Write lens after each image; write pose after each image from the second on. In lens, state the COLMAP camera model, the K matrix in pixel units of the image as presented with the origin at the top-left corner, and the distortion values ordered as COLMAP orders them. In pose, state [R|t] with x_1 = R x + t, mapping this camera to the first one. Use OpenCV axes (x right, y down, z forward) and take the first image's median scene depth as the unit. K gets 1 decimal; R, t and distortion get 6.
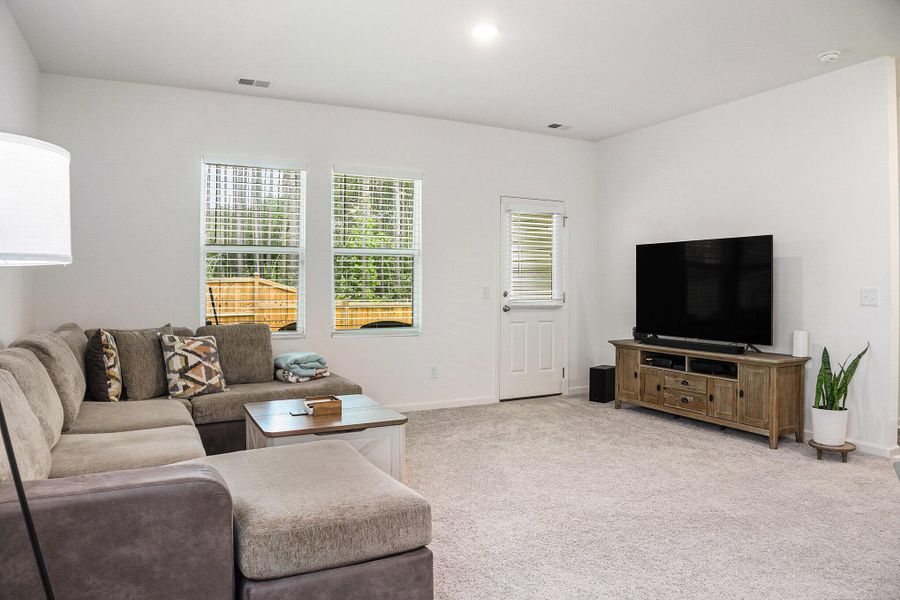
lens RADIAL K [[598.8, 0, 447.8], [0, 598.8, 286.9], [0, 0, 1]] dist [-0.142563, 0.074851]
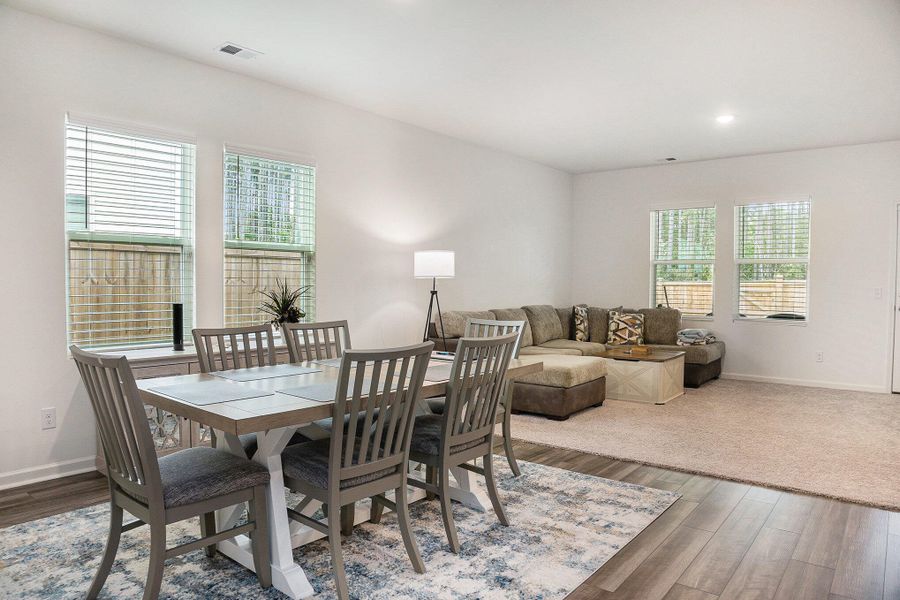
lens RADIAL K [[598.8, 0, 447.8], [0, 598.8, 286.9], [0, 0, 1]] dist [-0.142563, 0.074851]
pose [[0.404934, 0.009935, -0.914292, 0.932776], [-0.009703, 0.999931, 0.006568, -0.003557], [0.914294, 0.006212, 0.405003, -0.230129]]
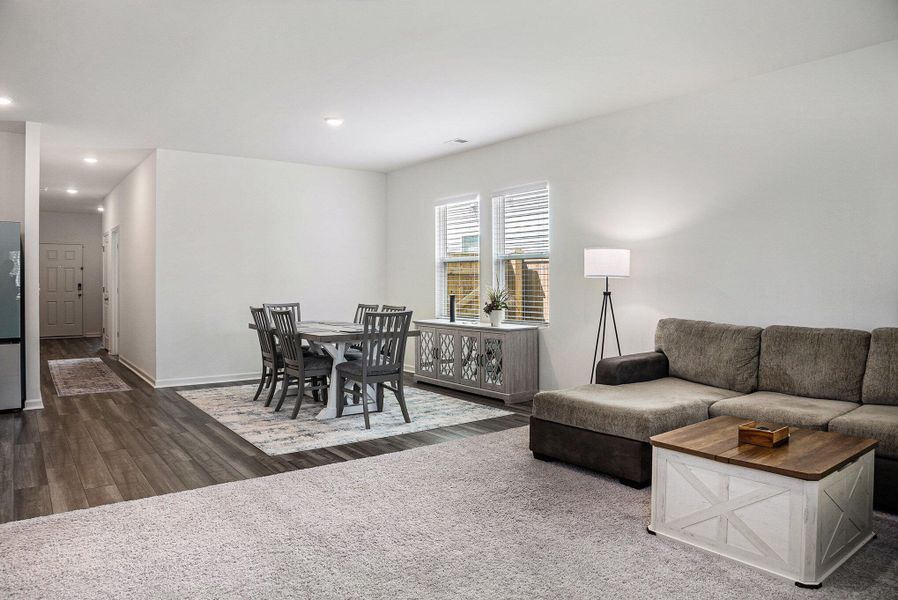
lens RADIAL K [[597.4, 0, 446.8], [0, 597.4, 287.0], [0, 0, 1]] dist [-0.142563, 0.074851]
pose [[-0.984538, 0.001946, -0.175160, 0.264466], [-0.000078, 0.999933, 0.011551, -0.008722], [0.175170, 0.011386, -0.984472, 1.292308]]
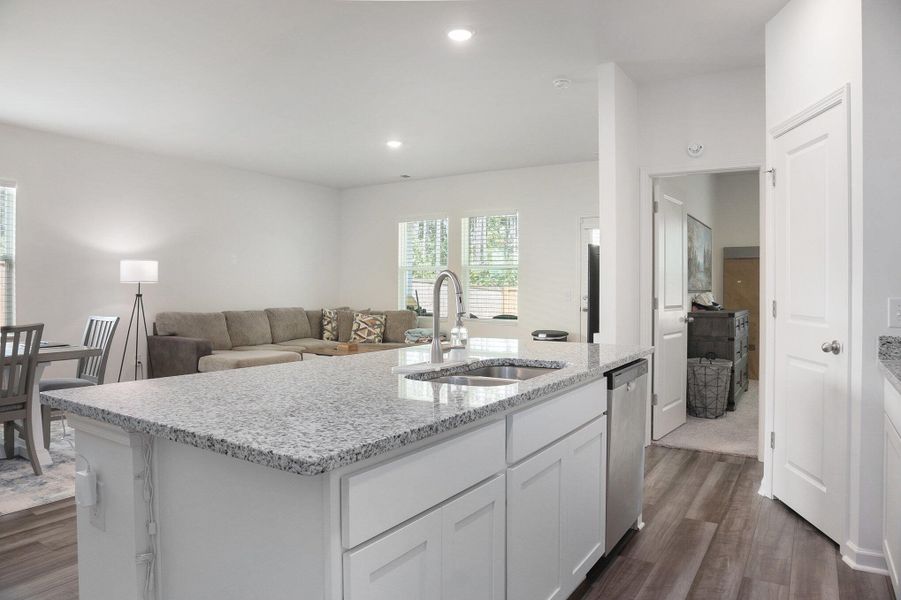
lens RADIAL K [[599.4, 0, 448.3], [0, 599.4, 286.9], [0, 0, 1]] dist [-0.142563, 0.074851]
pose [[0.502931, 0.000613, -0.864326, 1.348092], [-0.008481, 0.999955, -0.004225, -0.003827], [0.864285, 0.009455, 0.502914, 0.190332]]
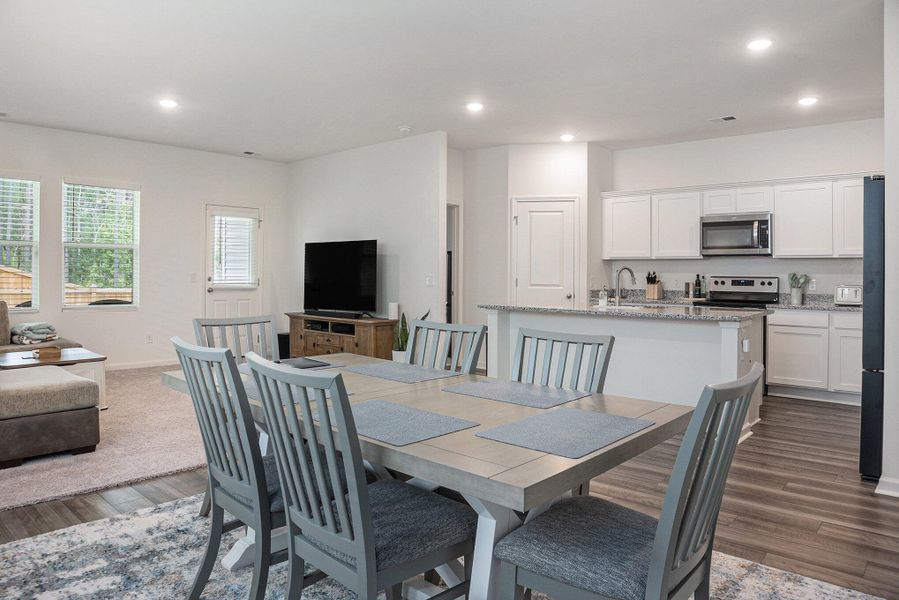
lens RADIAL K [[598.1, 0, 447.3], [0, 598.1, 286.9], [0, 0, 1]] dist [-0.142563, 0.074851]
pose [[0.933588, -0.001926, 0.358344, 0.166644], [-0.005049, 0.999816, 0.018528, 0.003703], [-0.358313, -0.019107, 0.933406, -0.522086]]
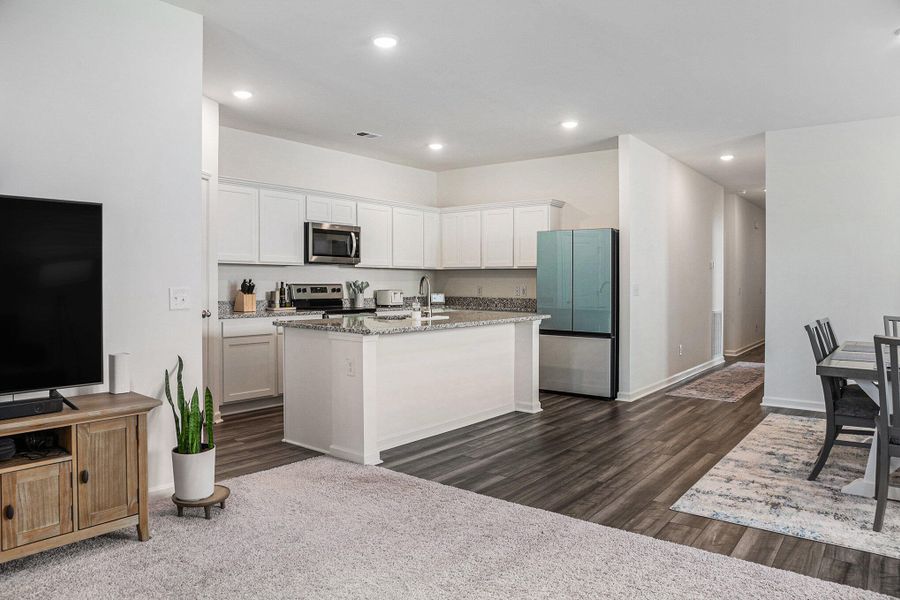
lens RADIAL K [[598.8, 0, 447.8], [0, 598.8, 286.9], [0, 0, 1]] dist [-0.142563, 0.074851]
pose [[-0.418531, -0.010931, 0.908137, -0.140270], [-0.003198, 0.999939, 0.010562, -0.008419], [-0.908197, 0.001516, -0.418540, 0.883479]]
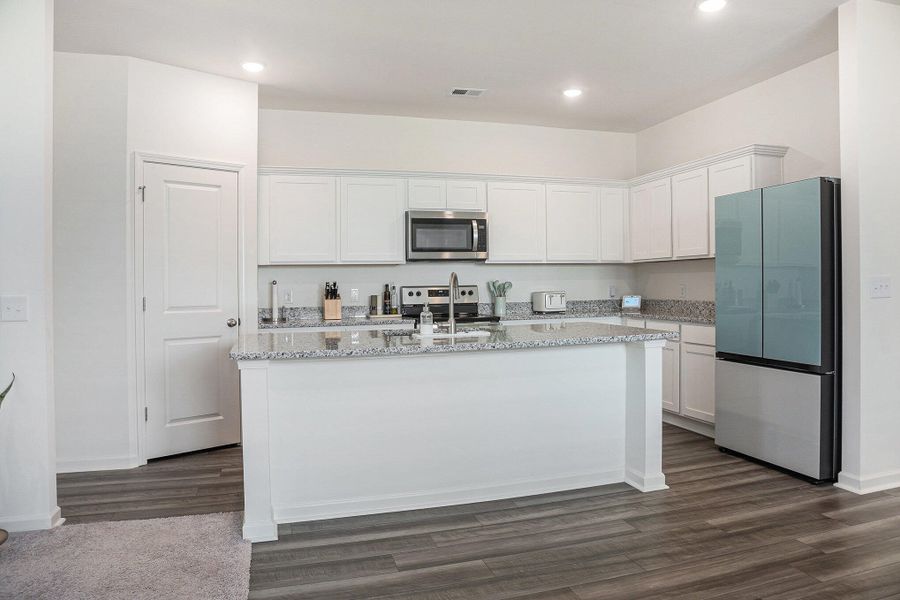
lens RADIAL K [[600.7, 0, 457.7], [0, 600.7, 299.7], [0, 0, 1]] dist [-0.137911, 0.071155]
pose [[0.169359, -0.029500, 0.985113, 0.136902], [0.018635, 0.999469, 0.026726, -0.002488], [-0.985378, 0.013832, 0.169819, 0.304219]]
